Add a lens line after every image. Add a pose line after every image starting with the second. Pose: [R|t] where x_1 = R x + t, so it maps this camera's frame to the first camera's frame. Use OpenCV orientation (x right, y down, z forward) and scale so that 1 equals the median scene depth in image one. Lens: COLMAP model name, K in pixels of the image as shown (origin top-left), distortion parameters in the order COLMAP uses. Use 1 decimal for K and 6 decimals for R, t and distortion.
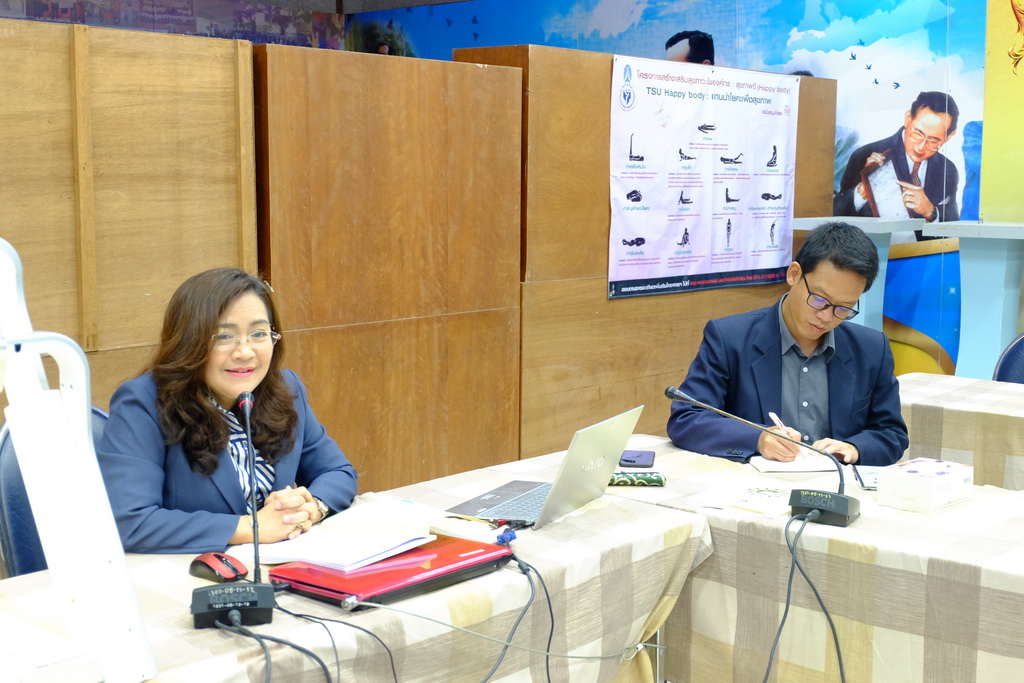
lens RADIAL K [[1383.0, 0, 536.3], [0, 1383.0, 325.7], [0, 0, 1]] dist [-0.010223, 0.055882]
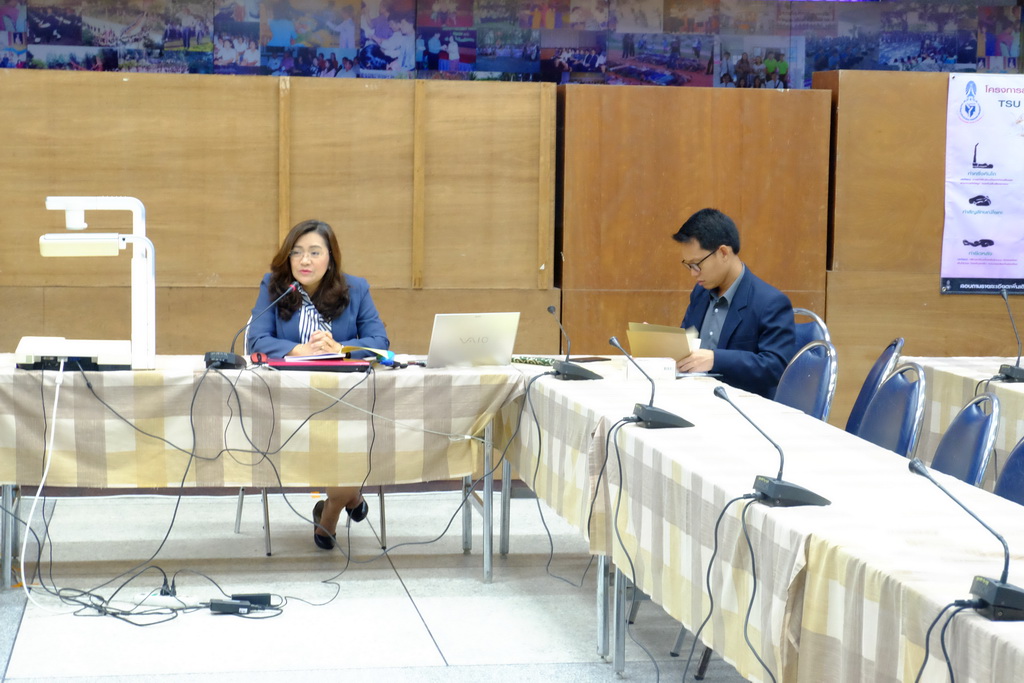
lens RADIAL K [[2140.3, 0, 549.9], [0, 2140.3, 327.6], [0, 0, 1]] dist [0.063055, 0.178838]
pose [[0.776381, 0.059223, -0.627476, 1.251292], [-0.081739, 0.996629, -0.007072, 0.064457], [0.624941, 0.056779, 0.778604, -0.742054]]
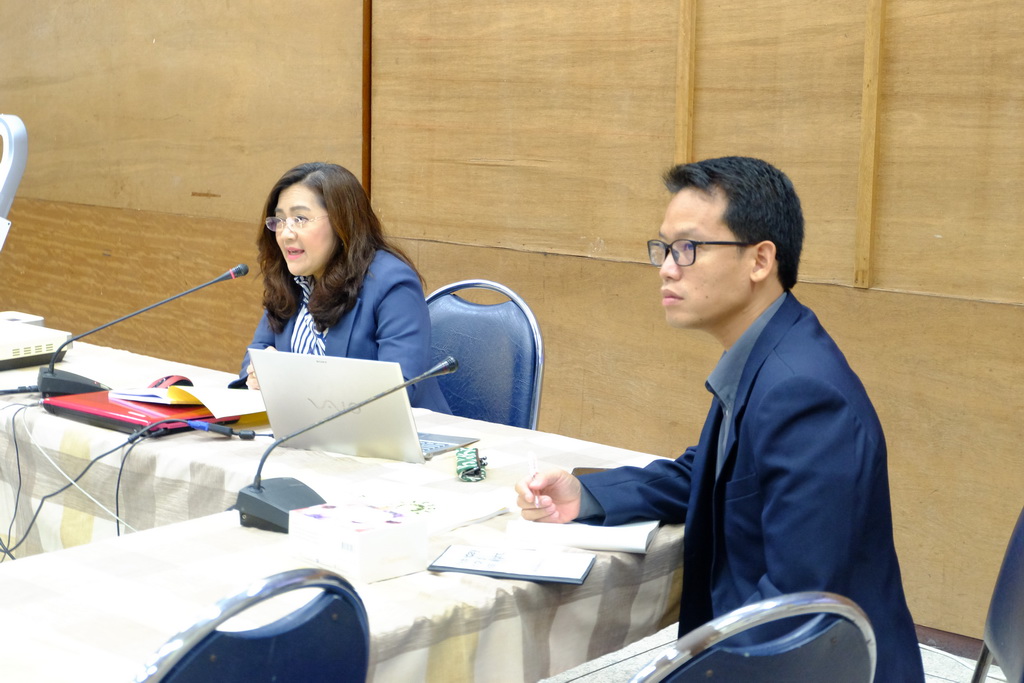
lens RADIAL K [[1824.8, 0, 512.0], [0, 1824.8, 341.5], [0, 0, 1]] dist [-0.047935, 0.087764]
pose [[-0.016502, 0.151638, -0.988298, 0.837408], [-0.123410, 0.980566, 0.152512, -0.097362], [0.992219, 0.124482, 0.002532, 0.746042]]
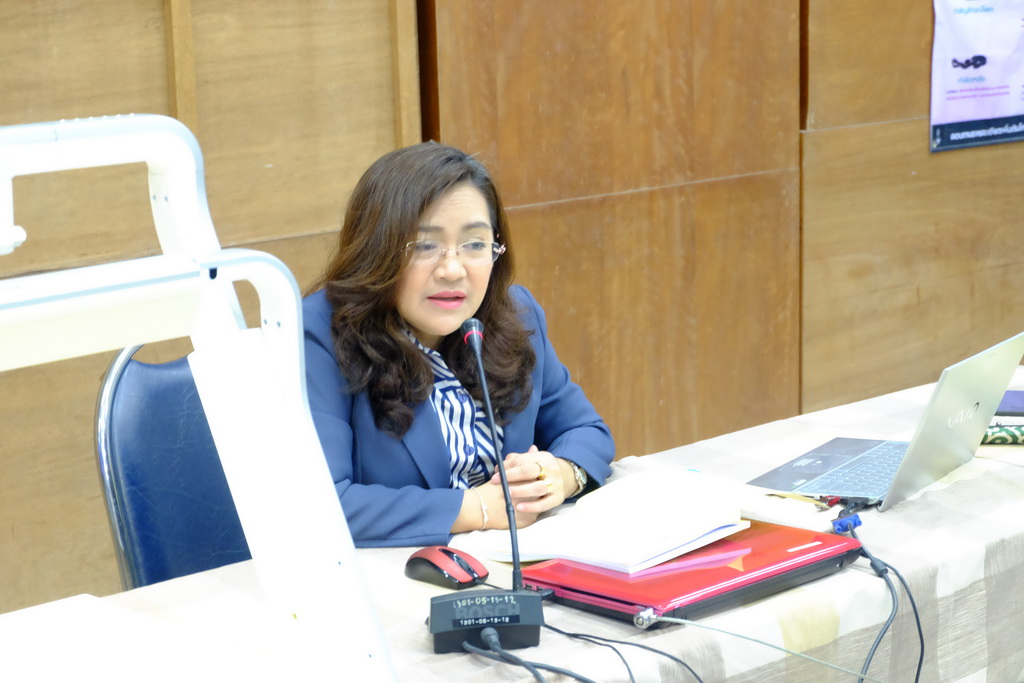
lens RADIAL K [[2140.3, 0, 549.9], [0, 2140.3, 327.6], [0, 0, 1]] dist [0.063055, 0.178838]
pose [[0.994853, -0.011192, -0.100705, -0.036671], [0.018160, 0.997482, 0.068554, -0.012919], [0.099684, -0.070030, 0.992552, -0.045752]]
